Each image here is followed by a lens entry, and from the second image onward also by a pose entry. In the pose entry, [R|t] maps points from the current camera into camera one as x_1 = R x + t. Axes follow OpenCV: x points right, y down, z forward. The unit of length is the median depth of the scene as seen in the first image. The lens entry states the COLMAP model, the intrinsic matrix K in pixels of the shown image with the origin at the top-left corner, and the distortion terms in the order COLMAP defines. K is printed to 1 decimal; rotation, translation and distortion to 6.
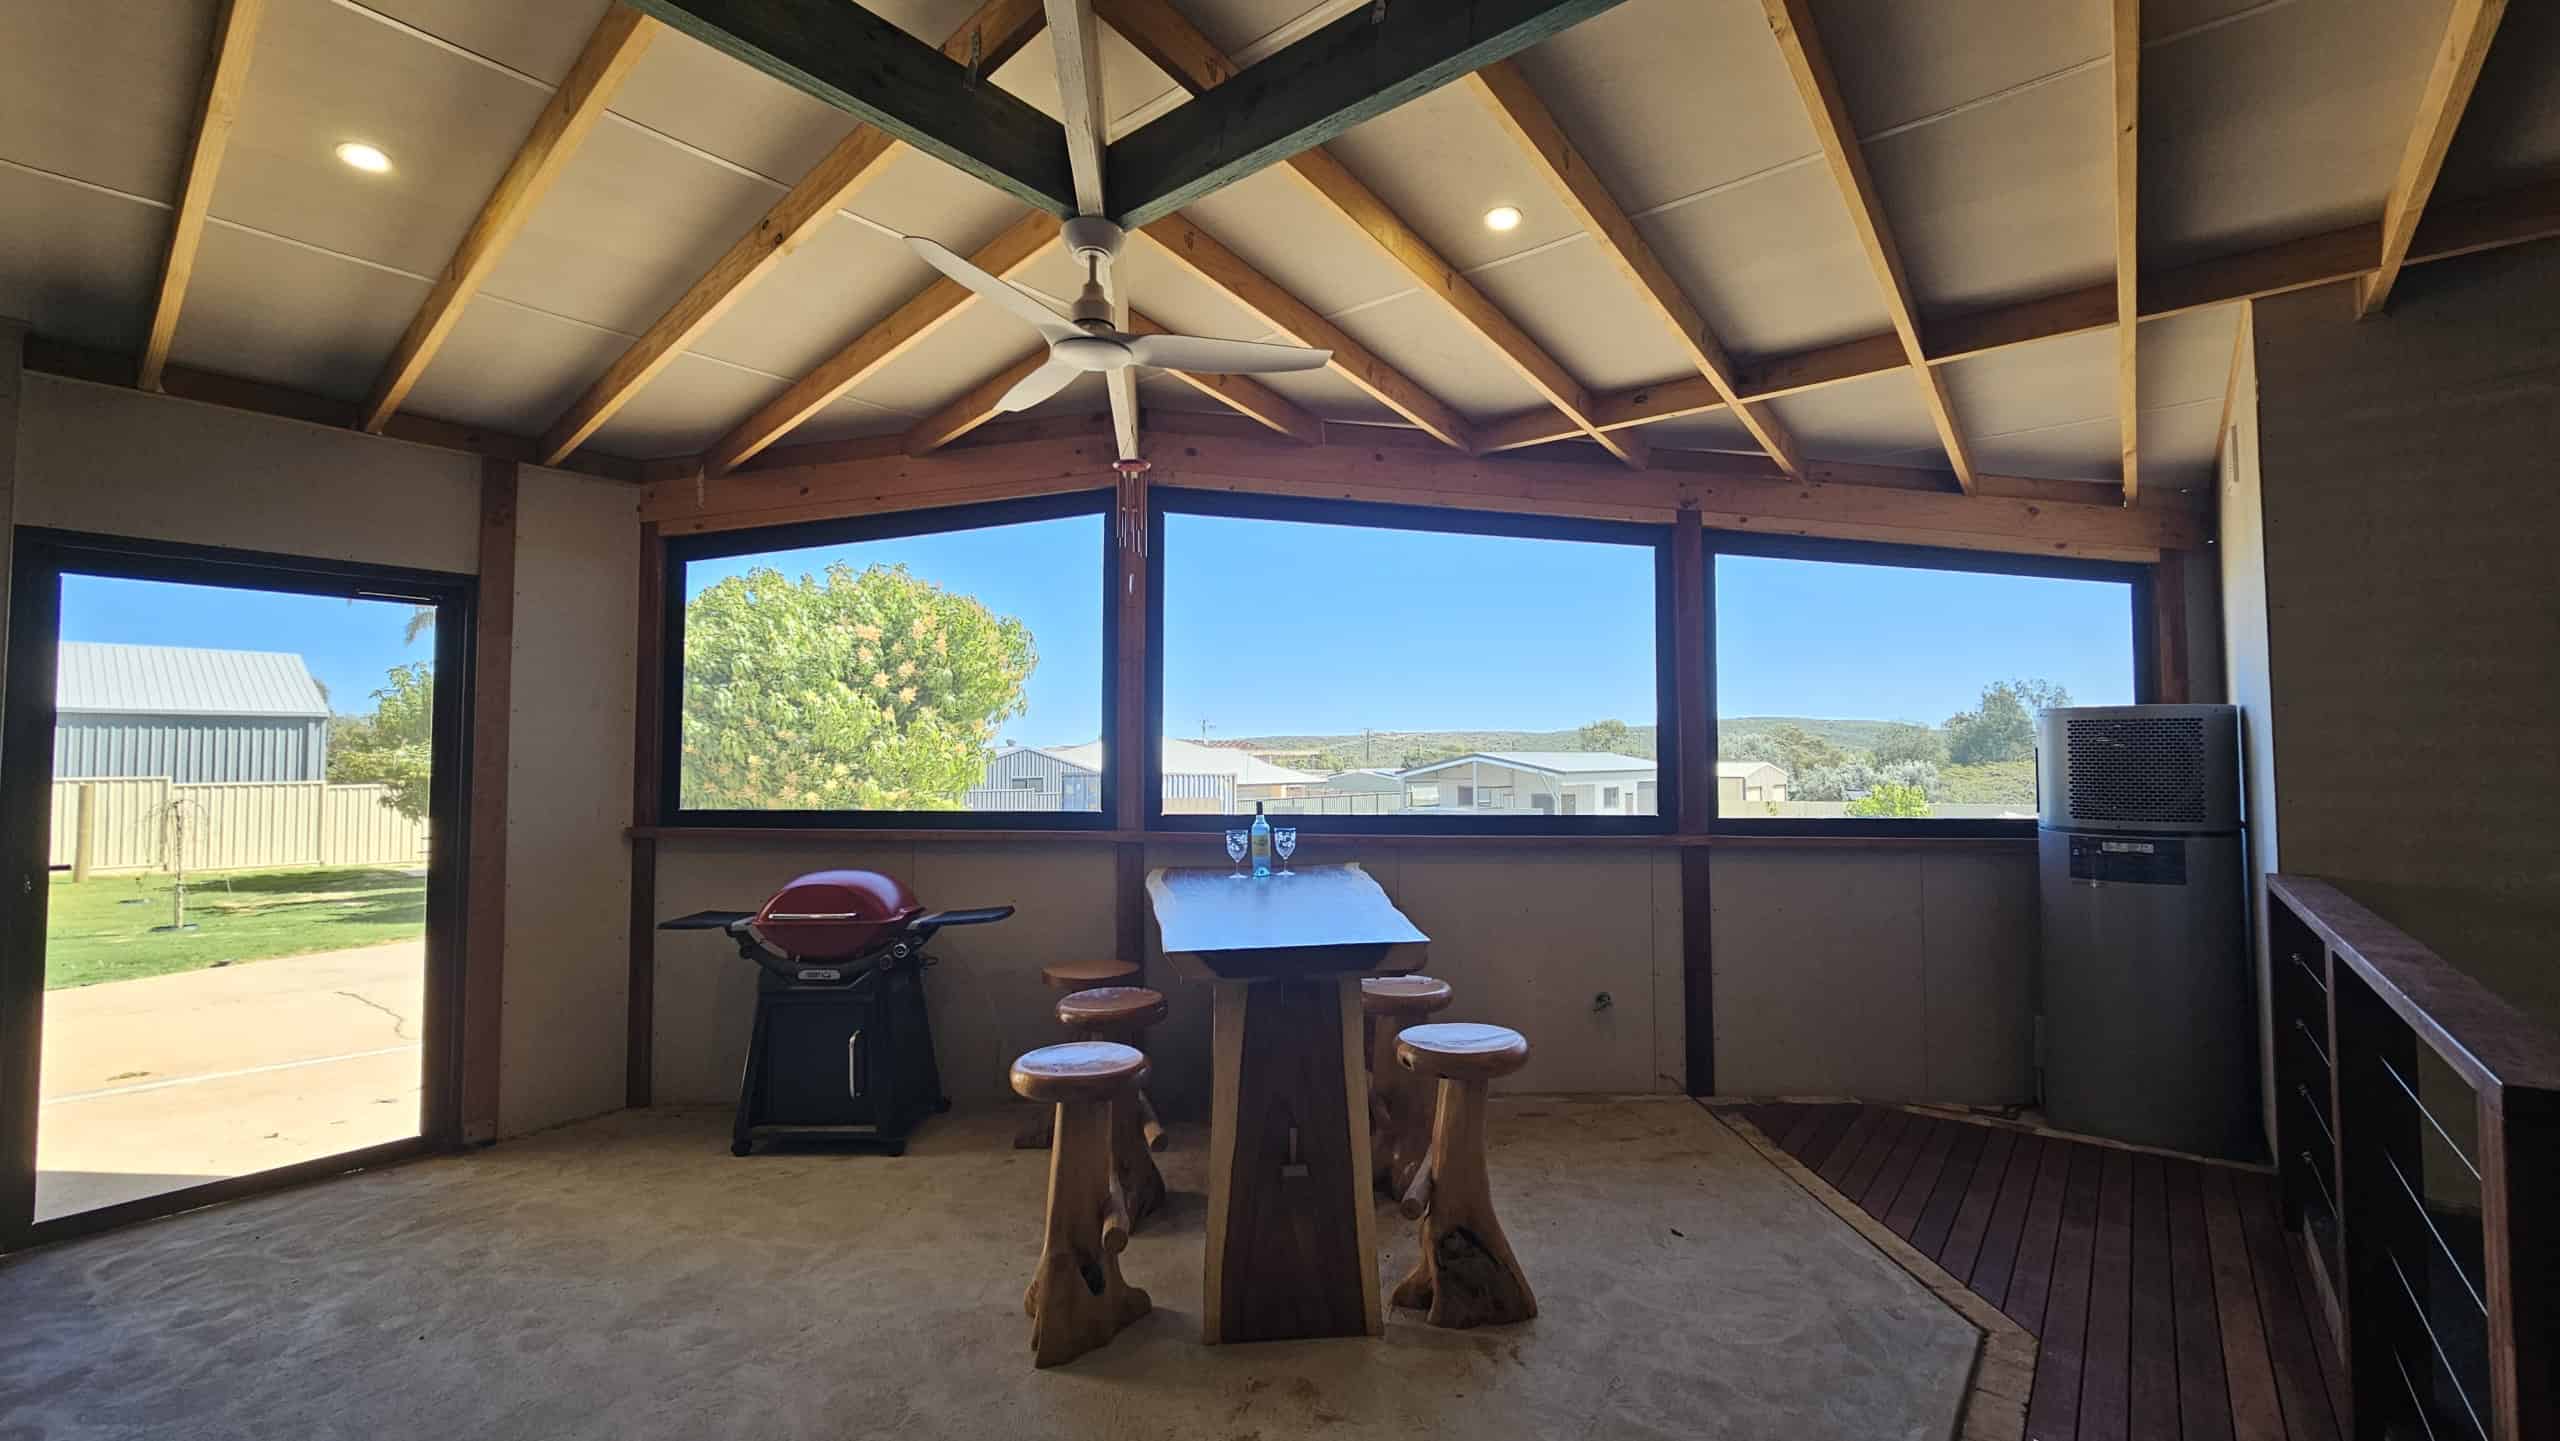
lens RADIAL K [[1036.7, 0, 1280.0], [0, 1036.7, 720.5], [0, 0, 1]] dist [0.001119, 0.000146]
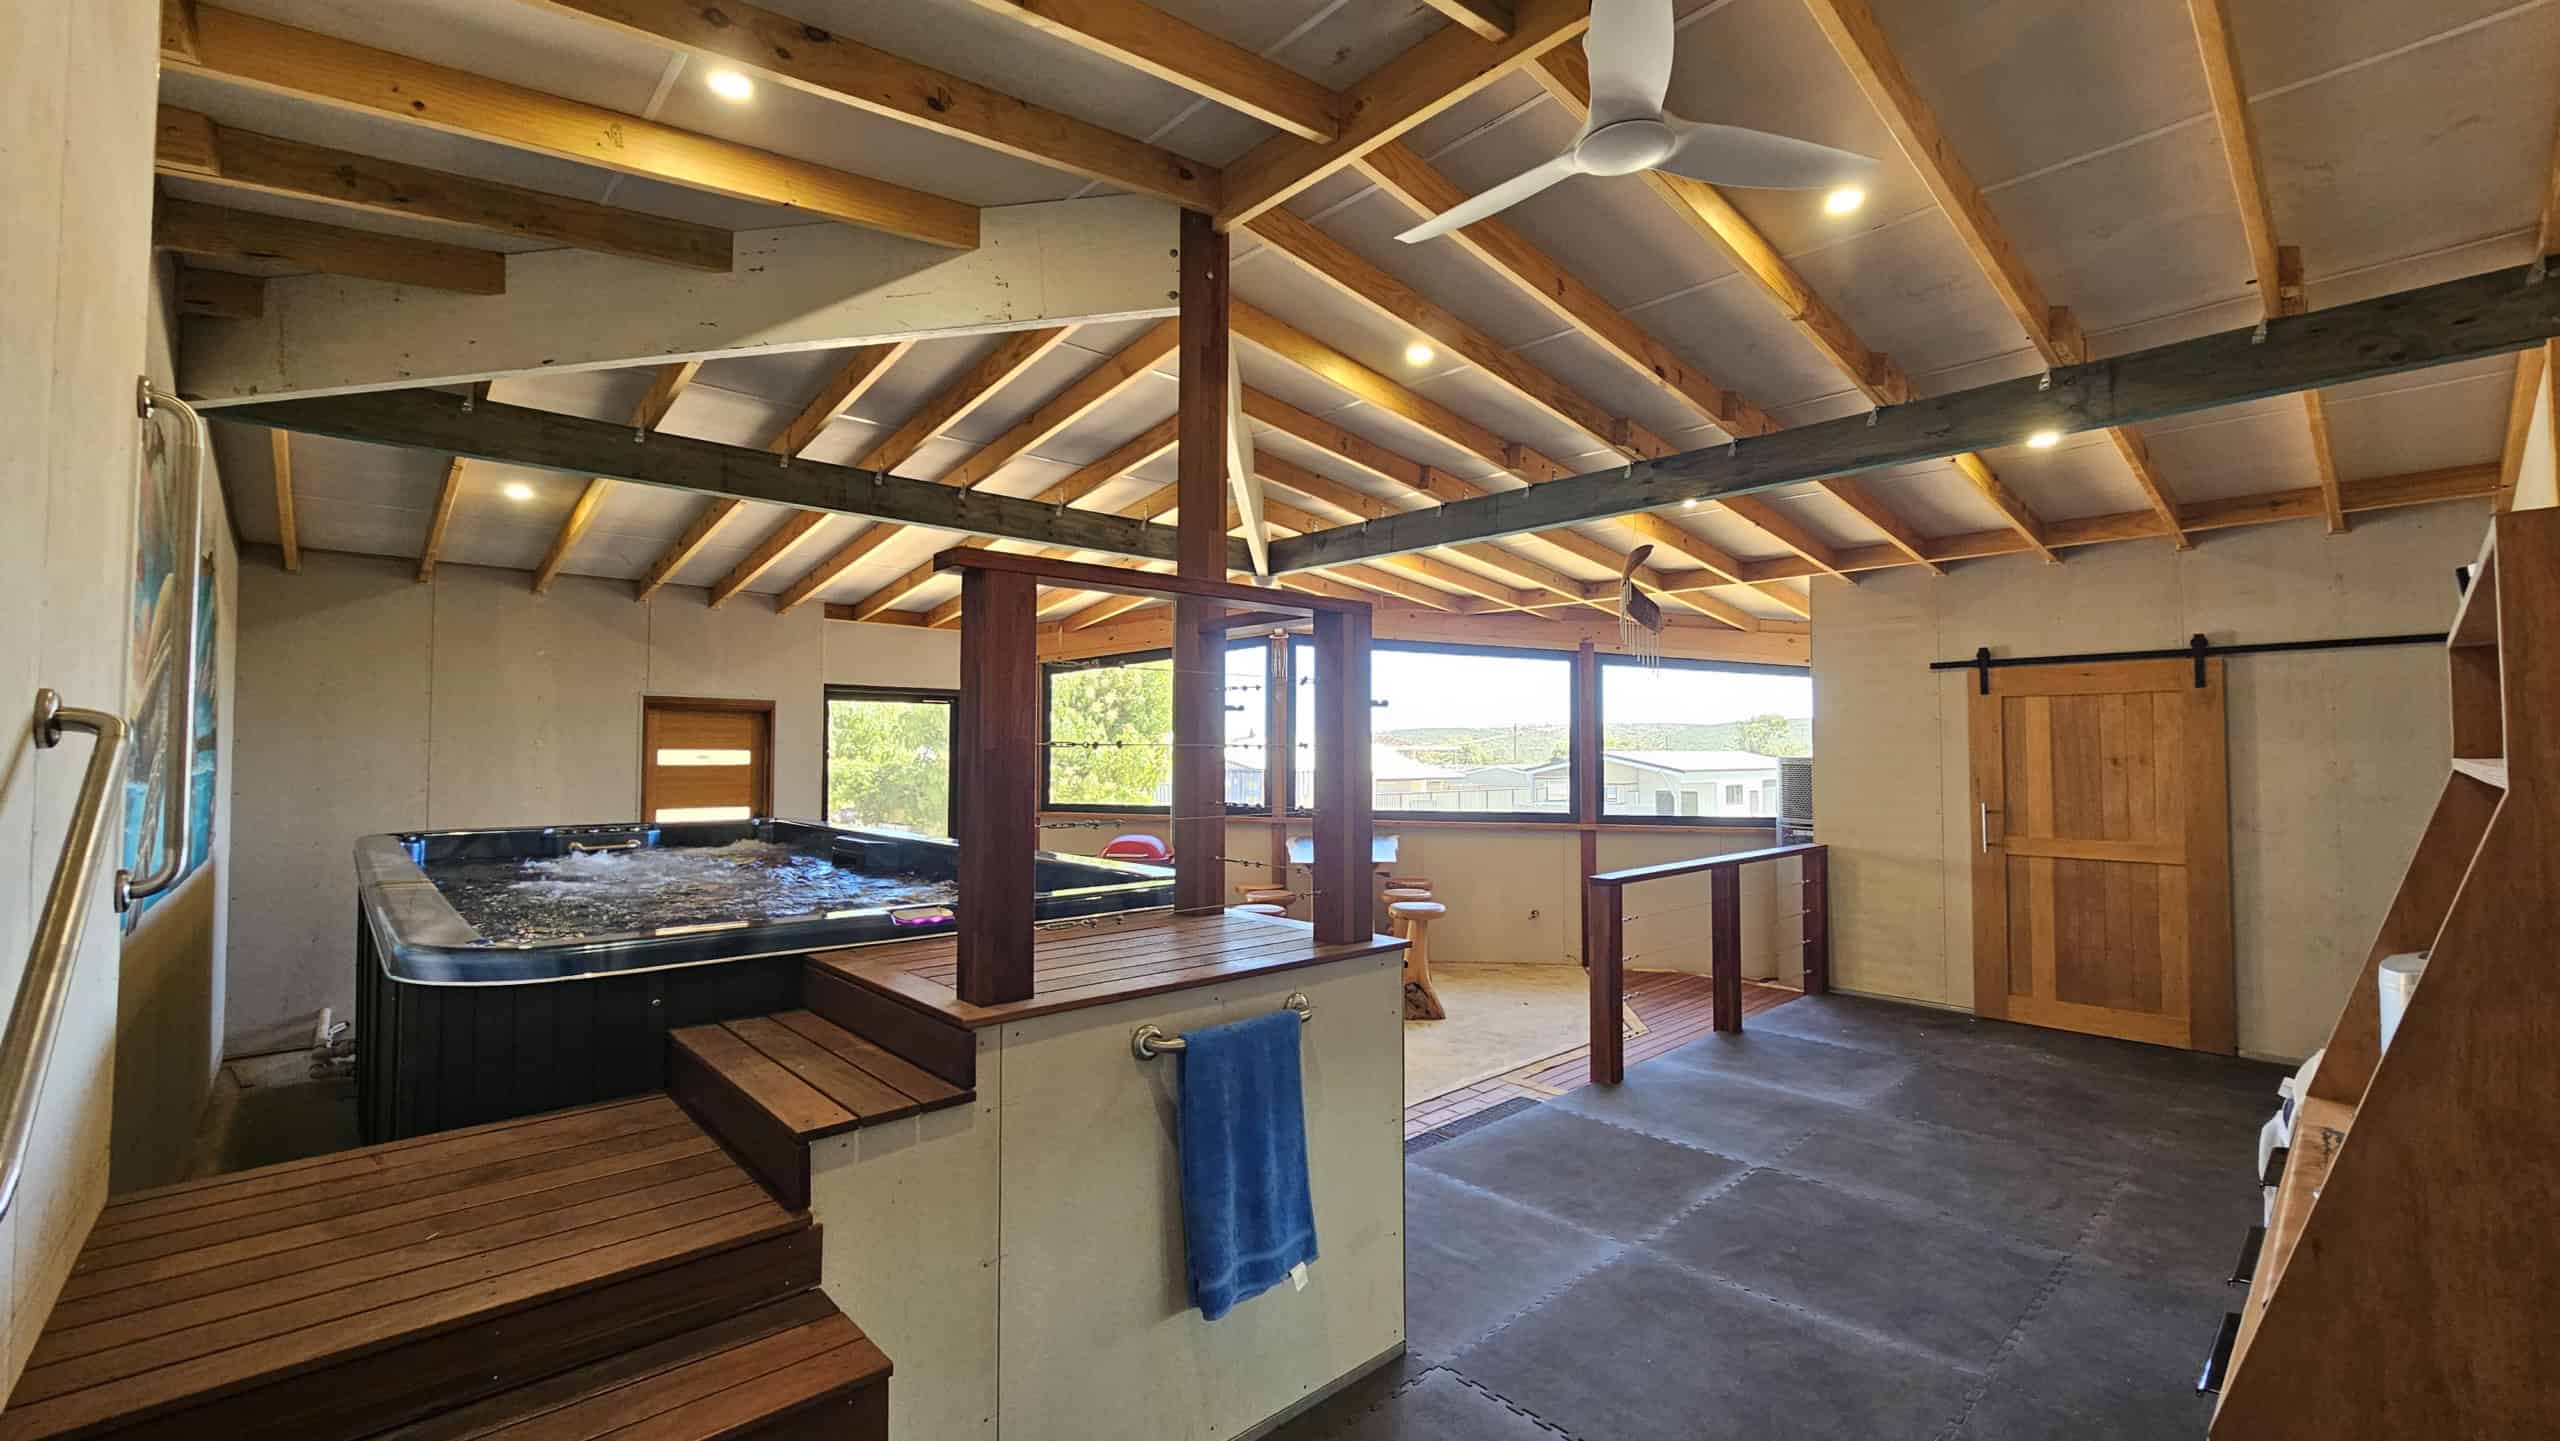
lens RADIAL K [[1036.7, 0, 1280.0], [0, 1036.7, 720.5], [0, 0, 1]] dist [0.001119, 0.000146]
pose [[0.989875, -0.002231, -0.141922, 0.121655], [0.003320, 0.999967, 0.007439, -0.080851], [0.141901, -0.007834, 0.989850, -0.832792]]
